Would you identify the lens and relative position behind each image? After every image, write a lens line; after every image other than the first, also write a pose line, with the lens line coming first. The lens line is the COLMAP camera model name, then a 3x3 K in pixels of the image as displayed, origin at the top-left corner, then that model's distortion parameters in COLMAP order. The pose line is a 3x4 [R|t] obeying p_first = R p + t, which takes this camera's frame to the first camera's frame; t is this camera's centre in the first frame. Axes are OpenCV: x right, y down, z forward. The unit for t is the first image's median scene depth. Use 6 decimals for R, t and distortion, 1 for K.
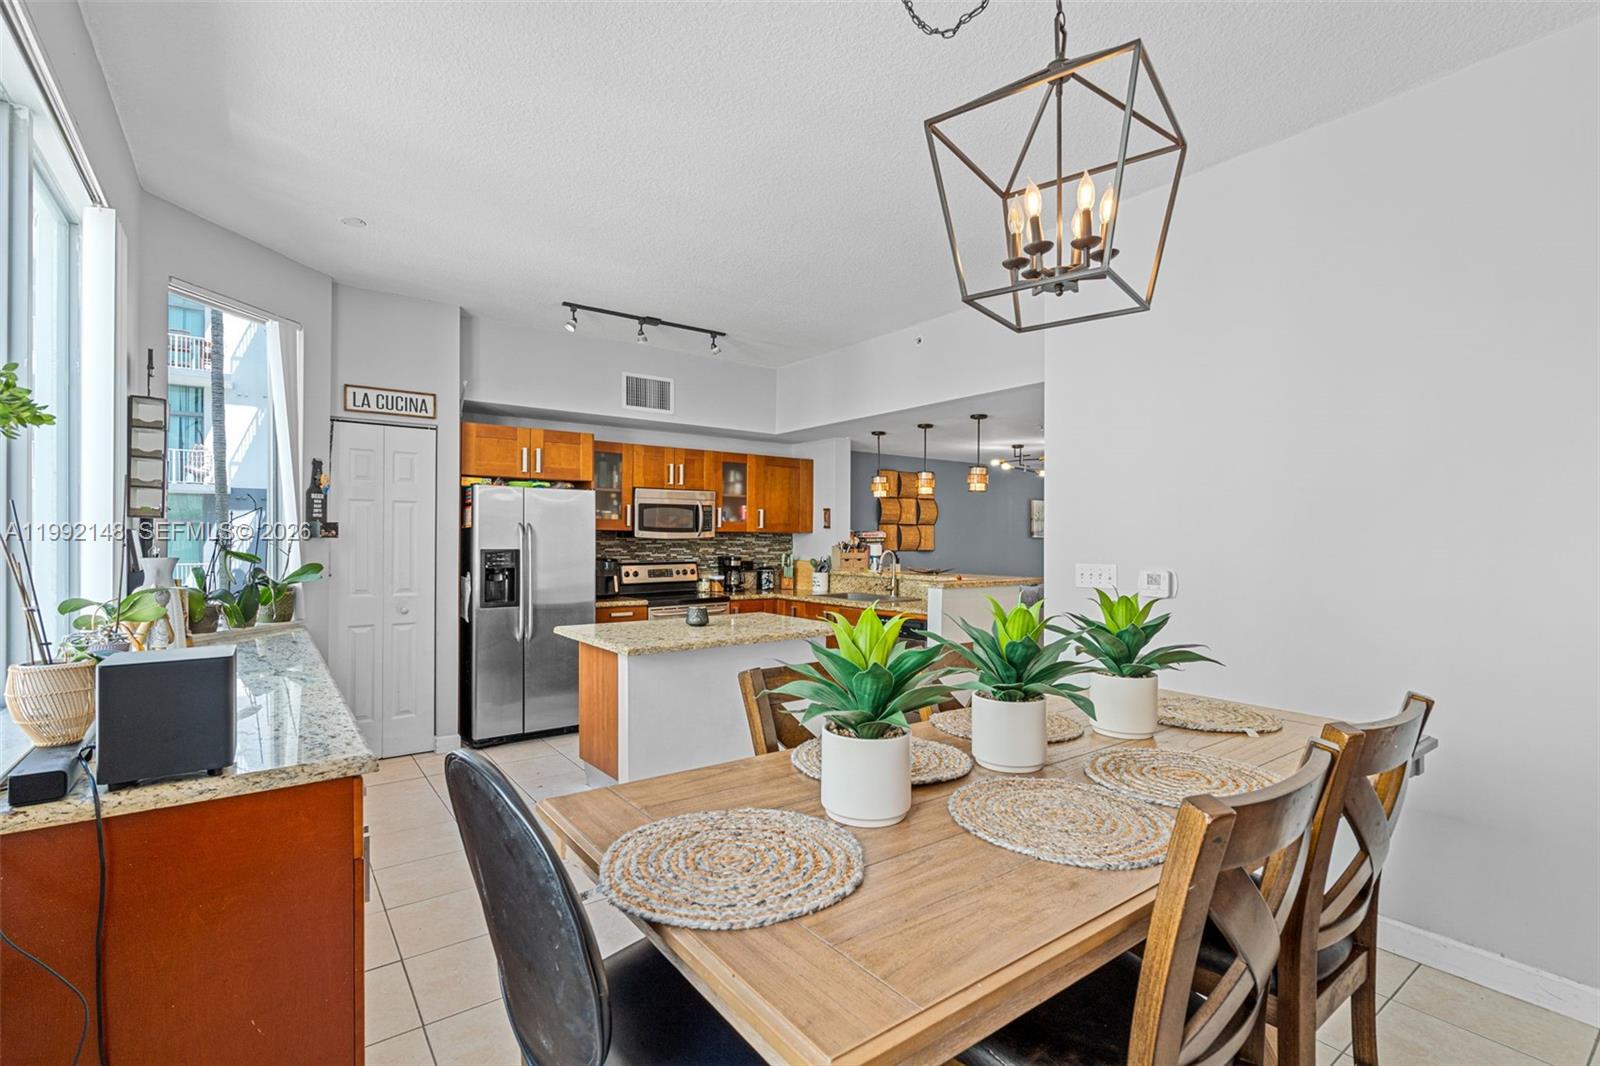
lens RADIAL K [[732.1, 0, 793.6], [0, 732.1, 535.0], [0, 0, 1]] dist [-0.009453, 0.001361]
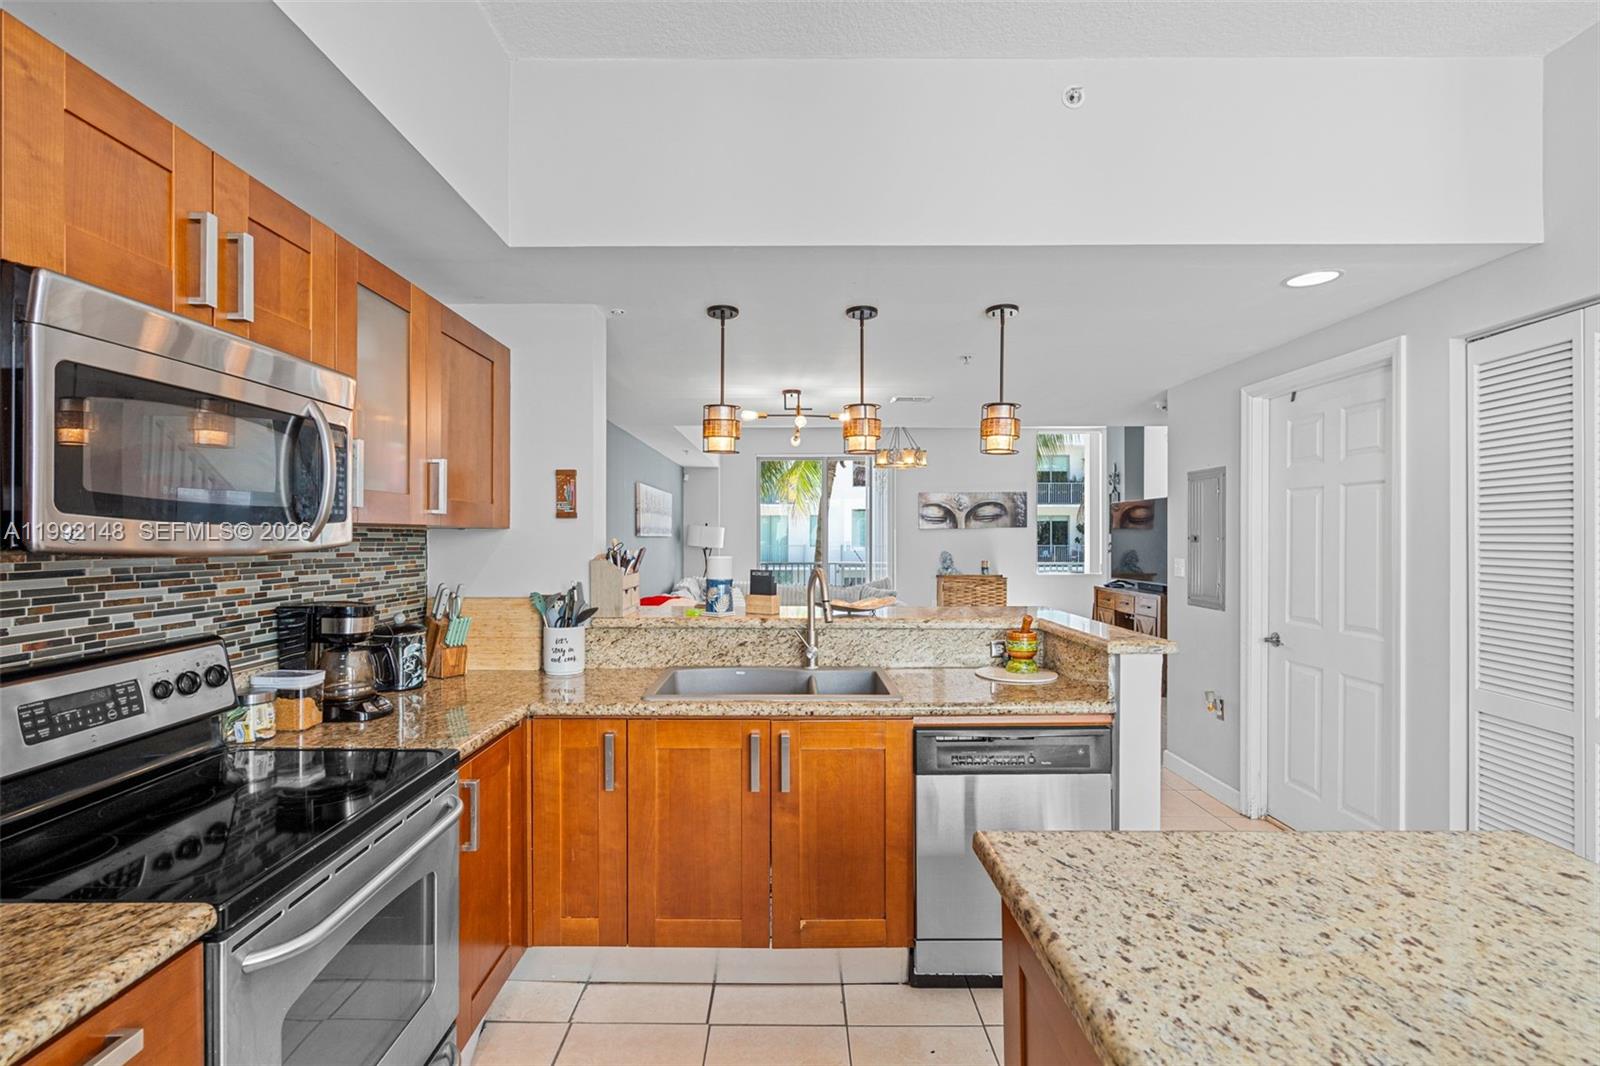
lens RADIAL K [[732.1, 0, 786.8], [0, 732.1, 536.5], [0, 0, 1]] dist [-0.009453, 0.001361]
pose [[0.599122, -0.003844, 0.800648, -0.241198], [-0.002992, 0.999971, 0.007040, -0.002058], [-0.800652, -0.006614, 0.599093, 0.736538]]
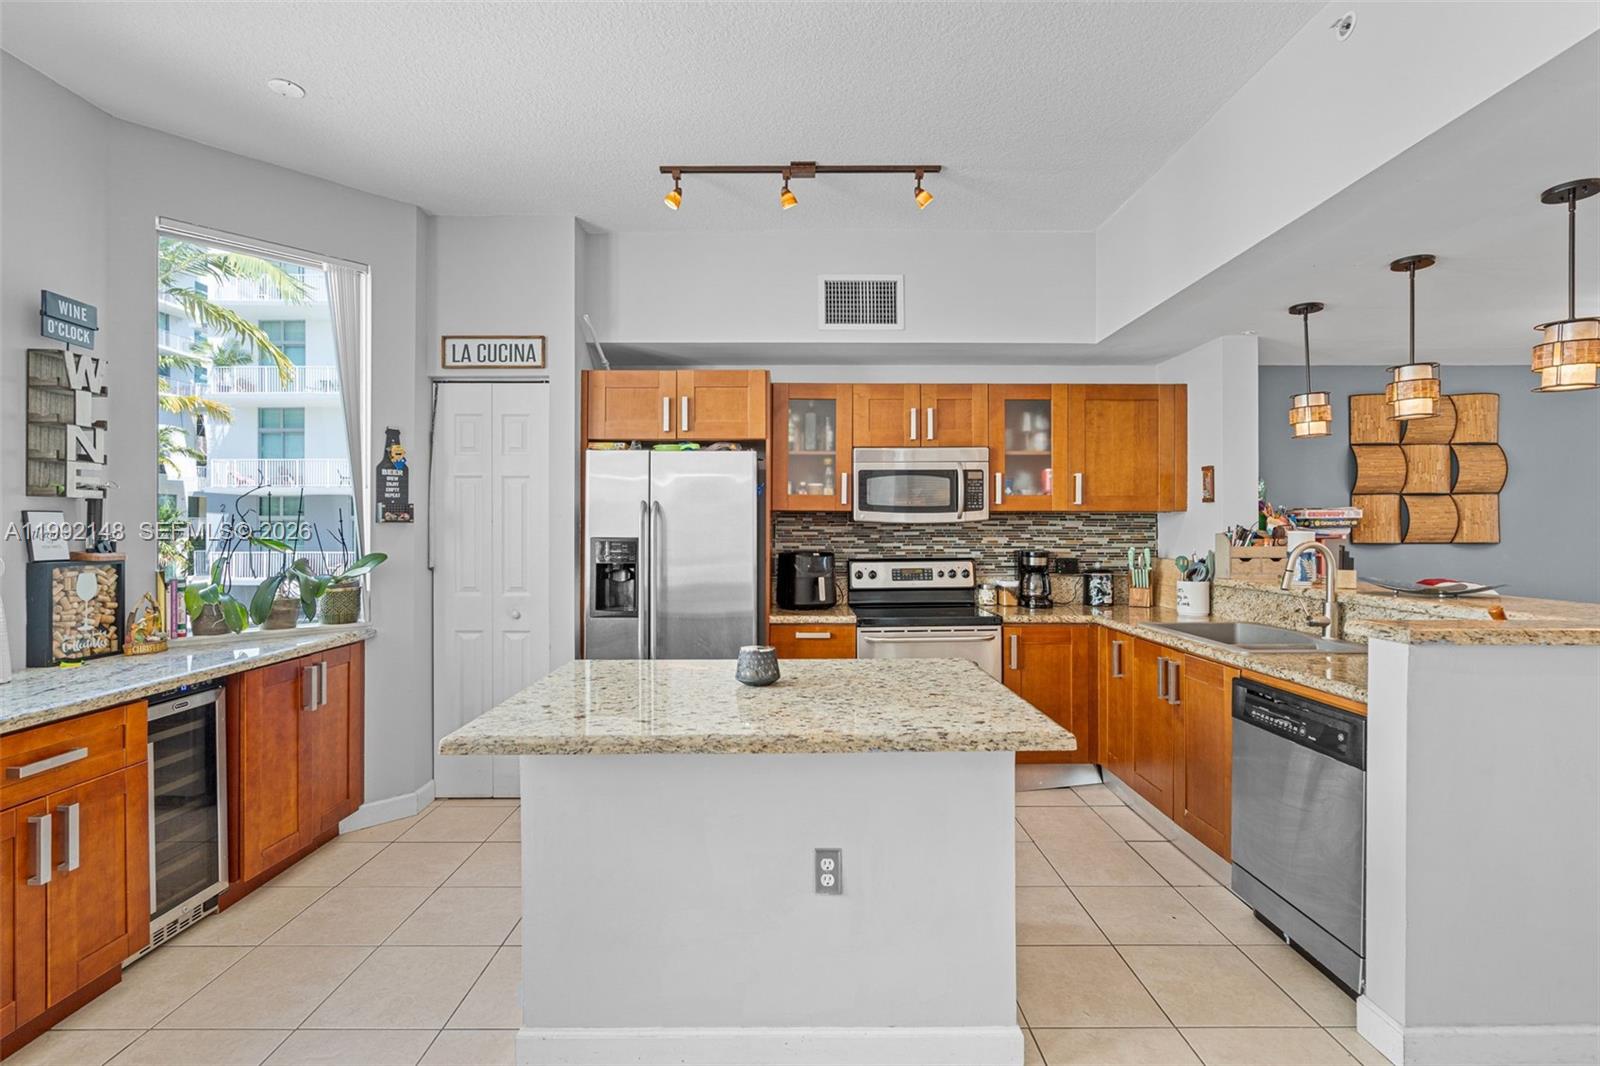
lens RADIAL K [[732.1, 0, 799.7], [0, 732.1, 528.6], [0, 0, 1]] dist [-0.009453, 0.001361]
pose [[0.804639, -0.006252, -0.593731, 0.141338], [0.007856, 0.999969, 0.000117, 0.009605], [0.593712, -0.004758, 0.804663, 0.416508]]
